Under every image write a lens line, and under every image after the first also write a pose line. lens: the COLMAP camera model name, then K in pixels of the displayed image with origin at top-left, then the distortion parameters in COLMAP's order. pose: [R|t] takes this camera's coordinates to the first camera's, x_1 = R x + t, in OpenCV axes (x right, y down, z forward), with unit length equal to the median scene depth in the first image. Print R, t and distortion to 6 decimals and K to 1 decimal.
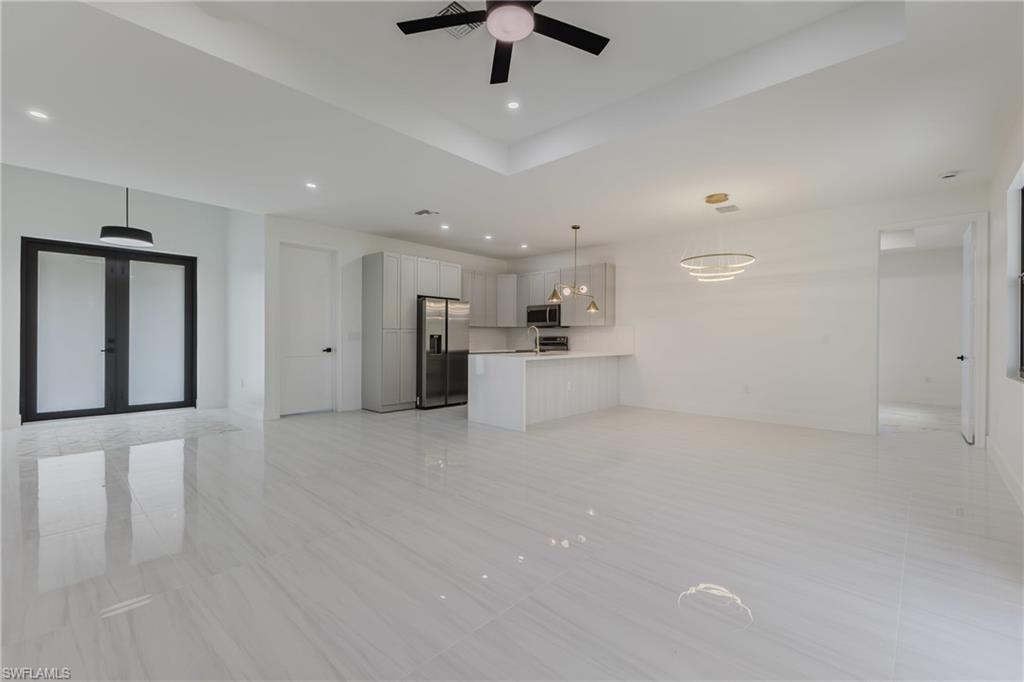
lens RADIAL K [[439.3, 0, 518.3], [0, 439.3, 338.3], [0, 0, 1]] dist [0.010176, -0.002531]
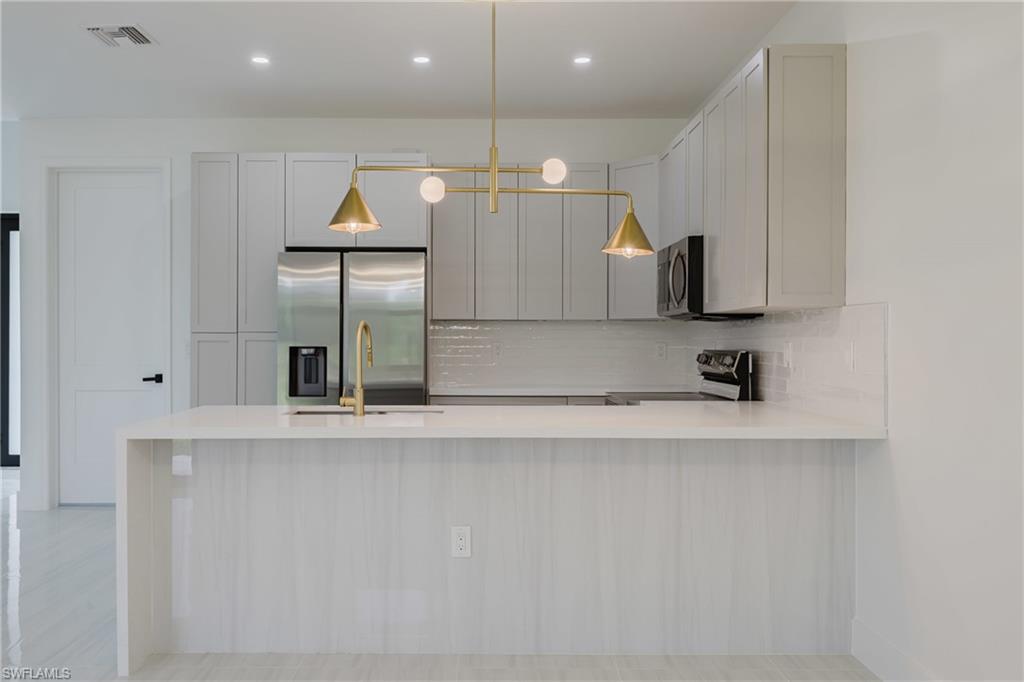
lens RADIAL K [[859.0, 0, 469.3], [0, 859.0, 340.9], [0, 0, 1]] dist [0.038786, -0.036705]
pose [[0.666654, -0.002911, -0.745361, 0.464654], [0.001122, 0.999995, -0.002903, -0.010241], [0.745366, 0.001099, 0.666654, 0.596991]]
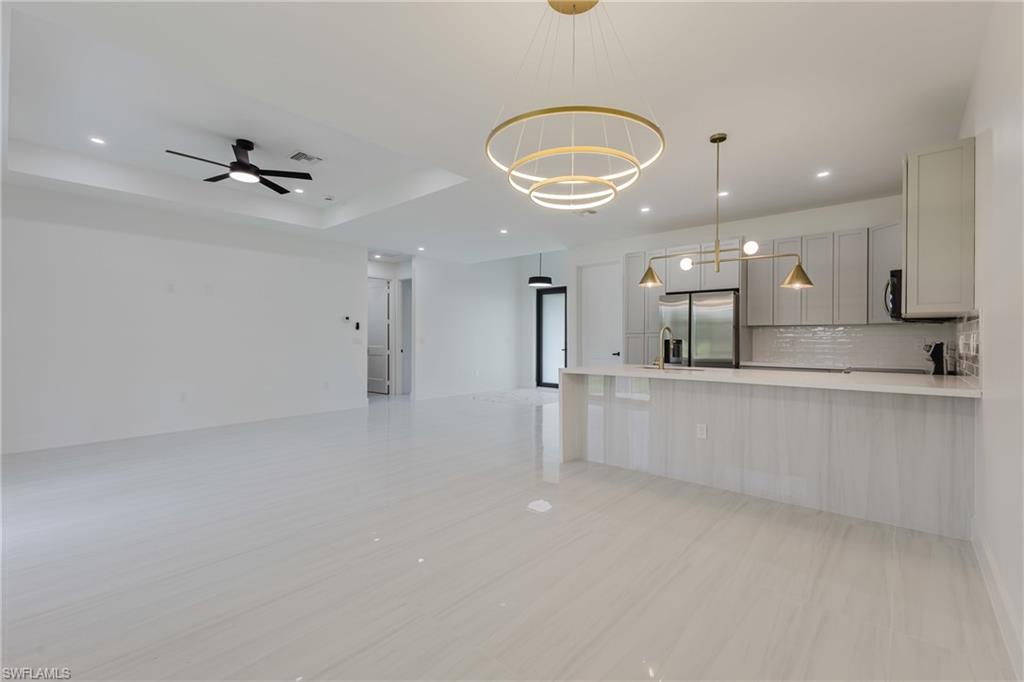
lens RADIAL K [[439.3, 0, 513.2], [0, 439.3, 340.3], [0, 0, 1]] dist [0.010176, -0.002531]
pose [[0.018719, -0.001913, -0.999823, 0.612541], [-0.003698, 0.999991, -0.001982, -0.003654], [0.999818, 0.003734, 0.018712, 0.683975]]
